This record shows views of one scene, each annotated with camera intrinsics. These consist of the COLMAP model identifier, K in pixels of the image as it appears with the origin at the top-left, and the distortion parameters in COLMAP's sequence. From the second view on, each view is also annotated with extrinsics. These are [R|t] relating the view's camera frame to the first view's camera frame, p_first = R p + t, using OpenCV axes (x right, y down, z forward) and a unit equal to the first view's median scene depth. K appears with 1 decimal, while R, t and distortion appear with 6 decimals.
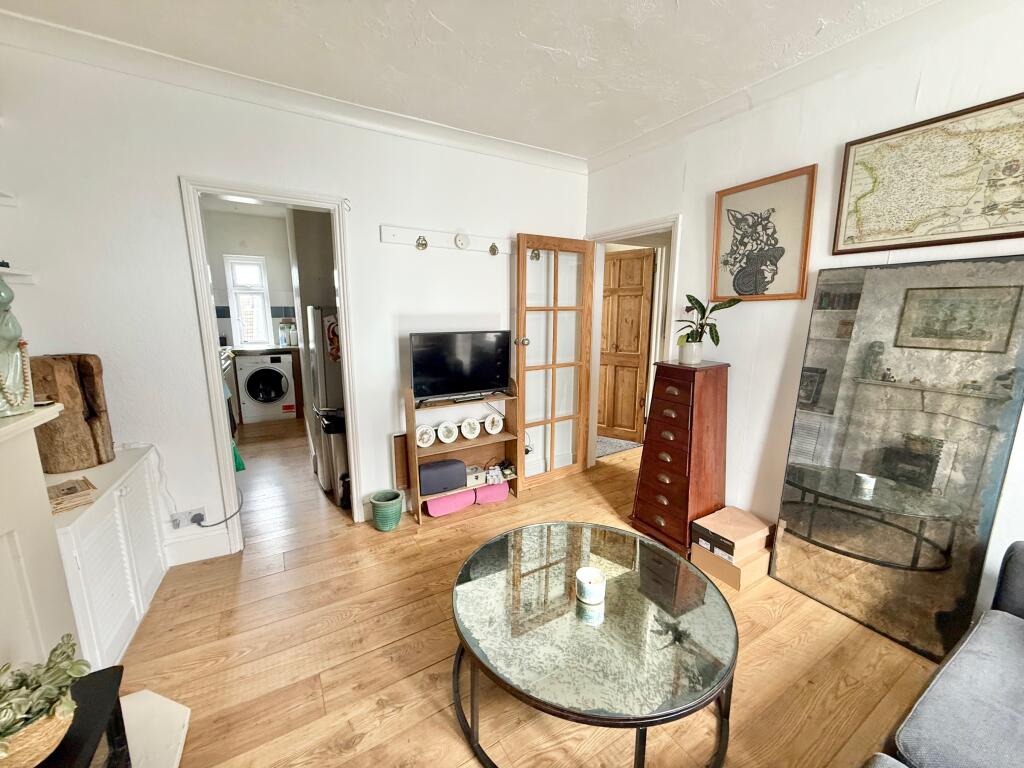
lens RADIAL K [[409.7, 0, 505.2], [0, 409.7, 378.5], [0, 0, 1]] dist [0.001607, 0.000272]
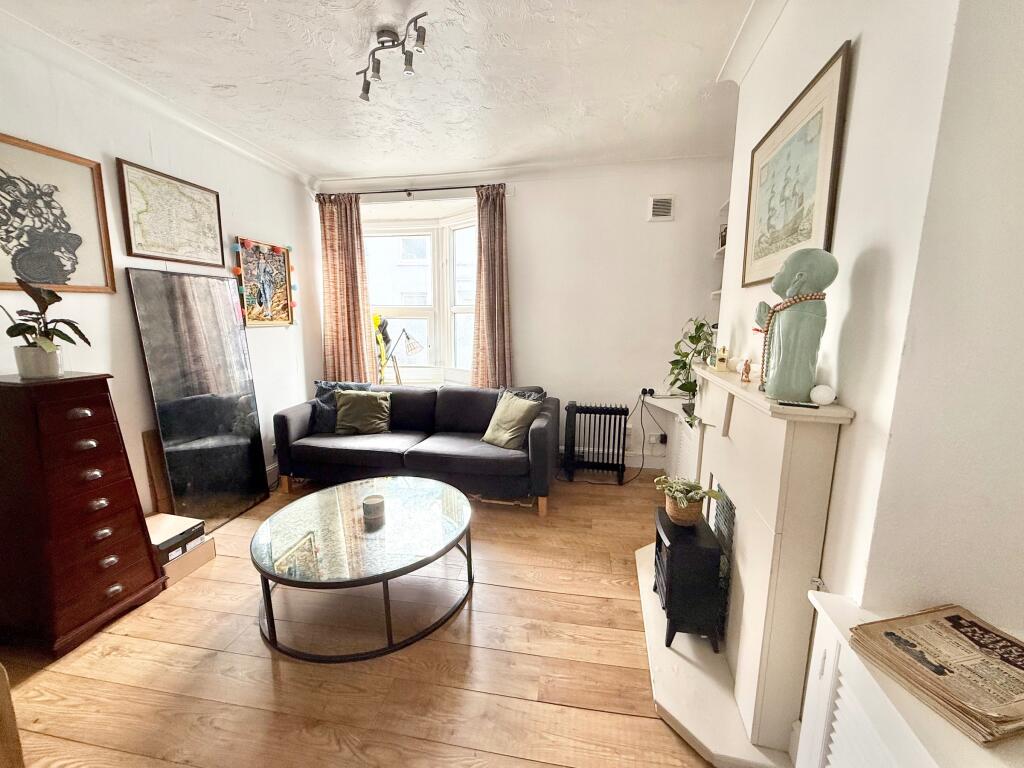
lens RADIAL K [[409.7, 0, 516.2], [0, 409.7, 384.8], [0, 0, 1]] dist [0.001607, 0.000272]
pose [[-0.773960, -0.110779, 0.623470, -0.676169], [0.099363, 0.951137, 0.292346, -0.165508], [-0.625391, 0.288214, -0.725134, 1.107322]]
